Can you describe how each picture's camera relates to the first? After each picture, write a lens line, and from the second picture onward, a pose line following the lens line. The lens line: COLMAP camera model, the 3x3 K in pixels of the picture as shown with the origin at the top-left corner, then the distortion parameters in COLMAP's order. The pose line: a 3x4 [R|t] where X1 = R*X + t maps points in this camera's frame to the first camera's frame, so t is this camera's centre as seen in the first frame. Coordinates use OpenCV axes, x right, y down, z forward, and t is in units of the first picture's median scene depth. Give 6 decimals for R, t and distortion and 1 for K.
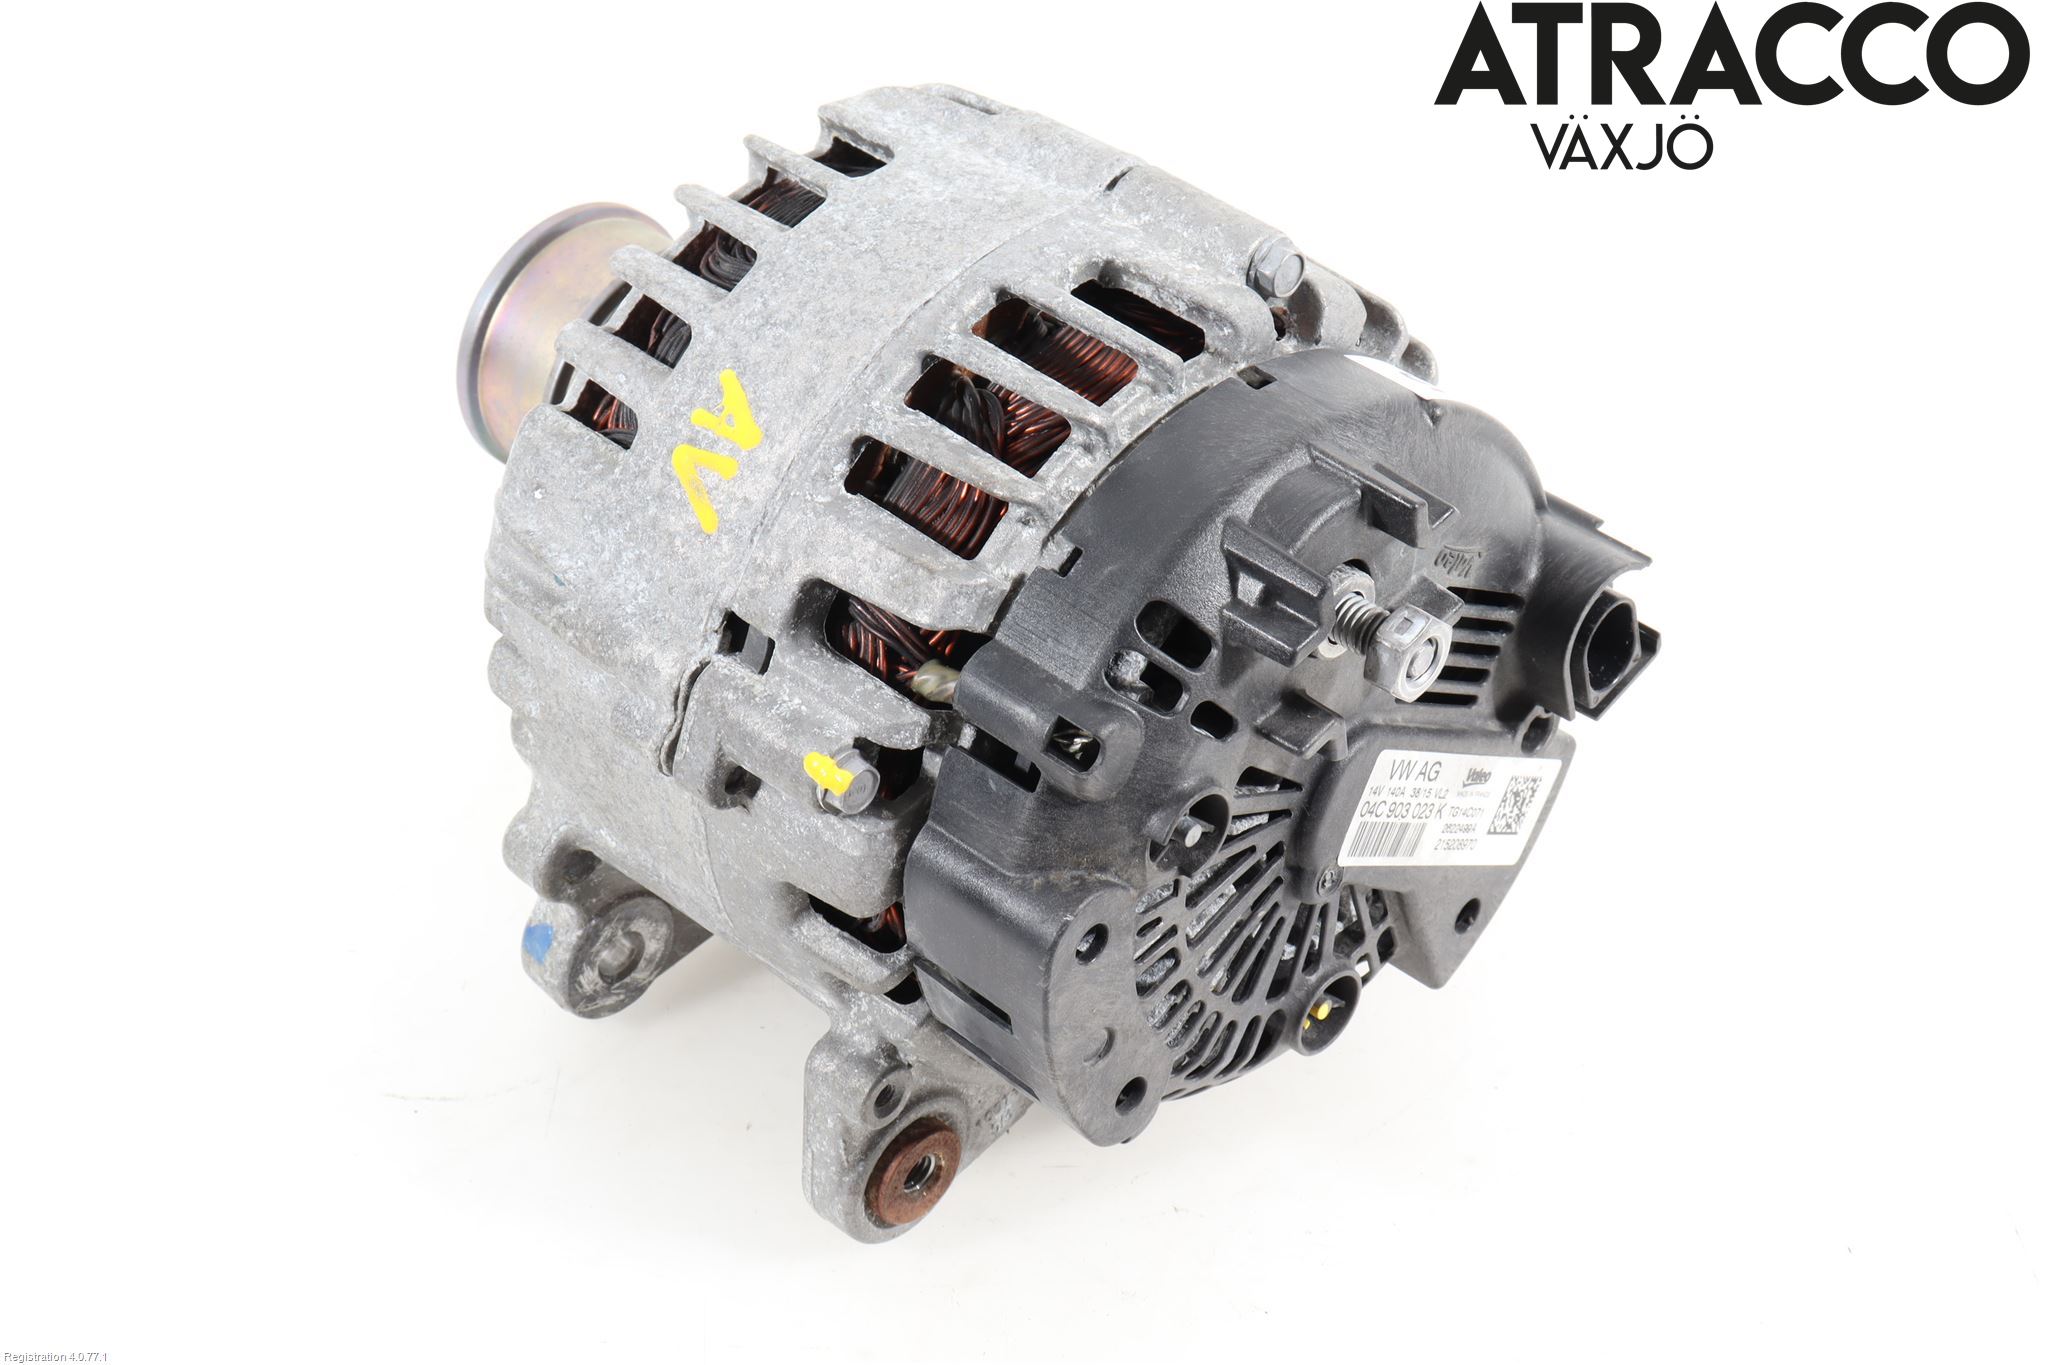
lens RADIAL K [[3628.4, 0, 1024.9], [0, 3628.4, 683.9], [0, 0, 1]] dist [0.002907, 0.000000]
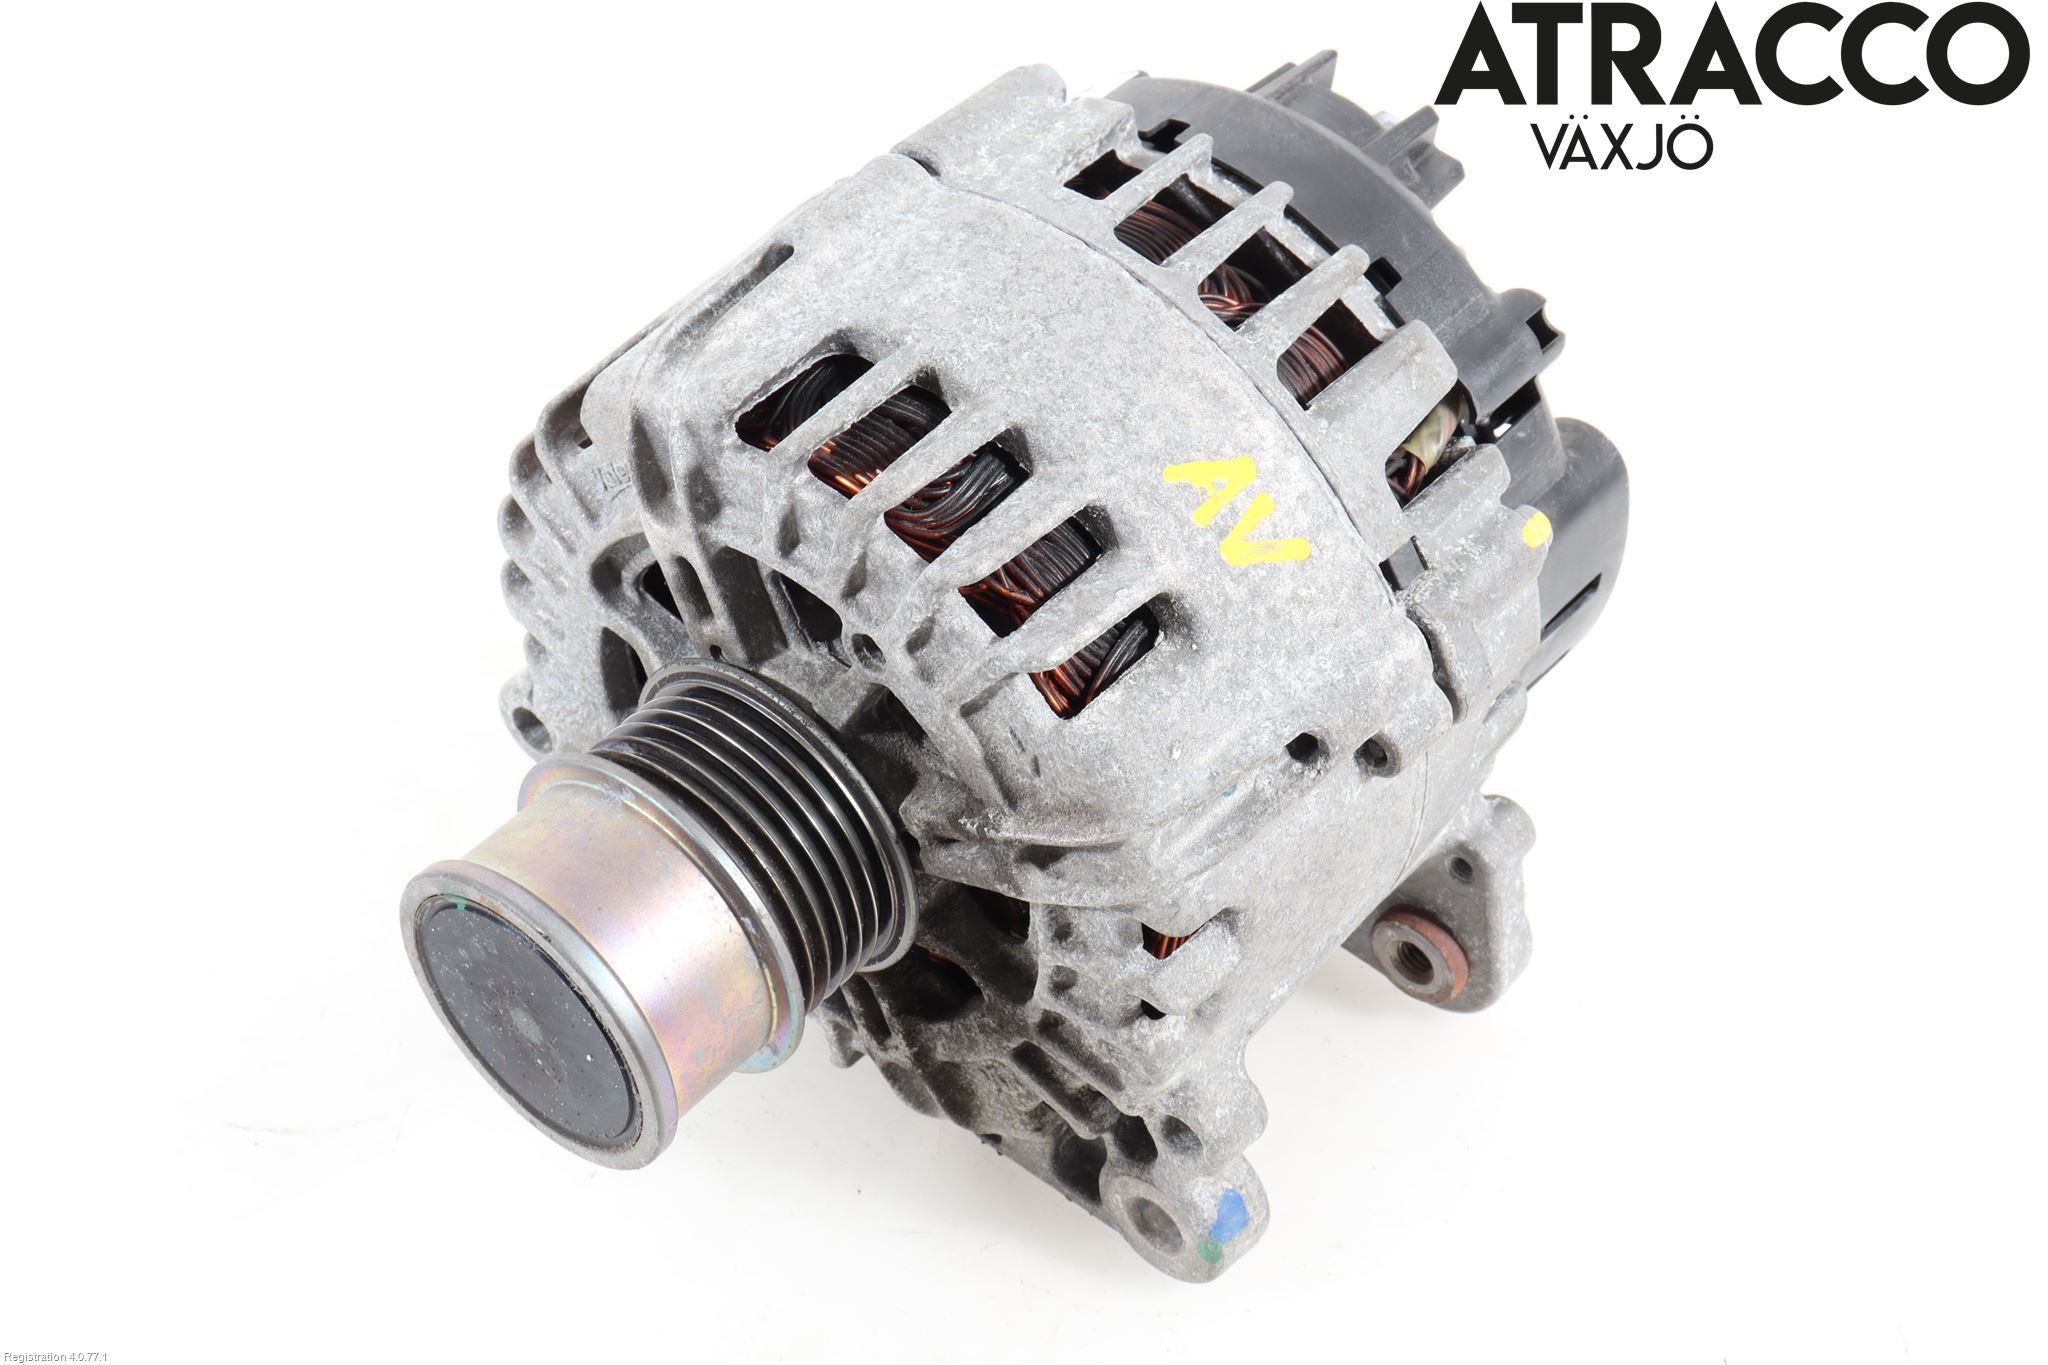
lens RADIAL K [[3628.4, 0, 1024.7], [0, 3628.4, 682.6], [0, 0, 1]] dist [0.002907, 0.000000]
pose [[-0.108327, -0.639347, 0.761250, -0.894316], [0.656972, 0.528665, 0.537495, -0.633546], [-0.746092, 0.558345, 0.362764, 0.786111]]
